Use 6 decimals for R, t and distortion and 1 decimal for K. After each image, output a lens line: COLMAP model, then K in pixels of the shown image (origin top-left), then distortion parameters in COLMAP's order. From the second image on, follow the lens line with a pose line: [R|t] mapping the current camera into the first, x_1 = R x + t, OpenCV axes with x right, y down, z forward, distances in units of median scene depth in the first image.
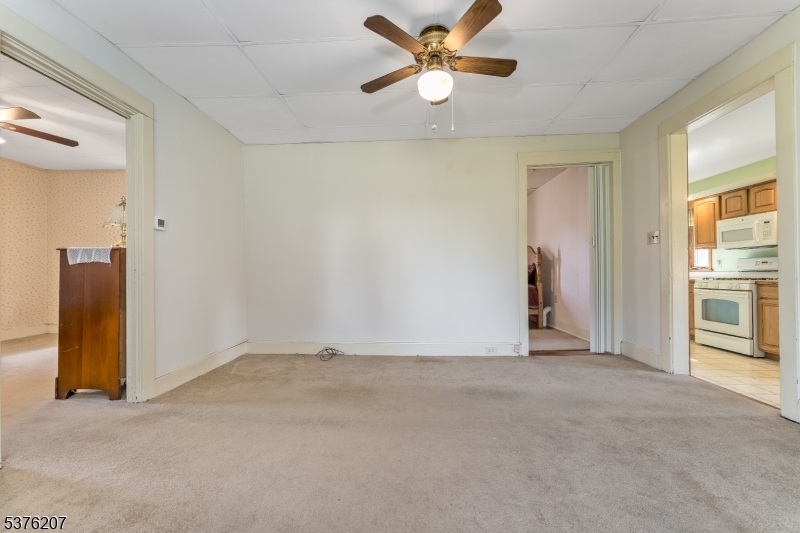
lens RADIAL K [[321.9, 0, 396.8], [0, 321.9, 271.9], [0, 0, 1]] dist [-0.000581, 0.000440]
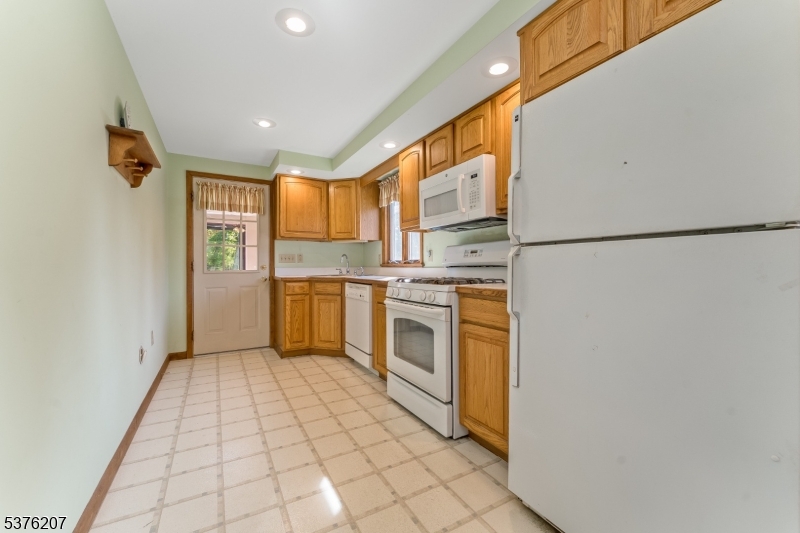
lens RADIAL K [[321.9, 0, 397.9], [0, 321.9, 265.7], [0, 0, 1]] dist [-0.000581, 0.000440]
pose [[0.842653, 0.005833, 0.538425, 0.717872], [-0.003447, 0.999979, -0.005437, -0.000734], [-0.538446, 0.002725, 0.842656, 0.586265]]
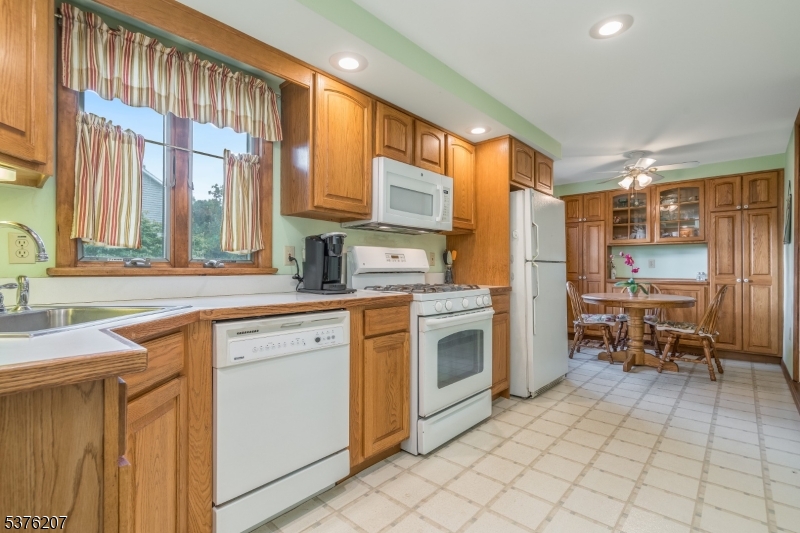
lens RADIAL K [[376.0, 0, 396.0], [0, 376.0, 268.4], [0, 0, 1]] dist [0.006080, 0.001417]
pose [[-0.770882, 0.006531, 0.636944, 0.736234], [0.004052, 0.999977, -0.005350, -0.006671], [-0.636965, -0.001543, -0.770891, 1.531321]]
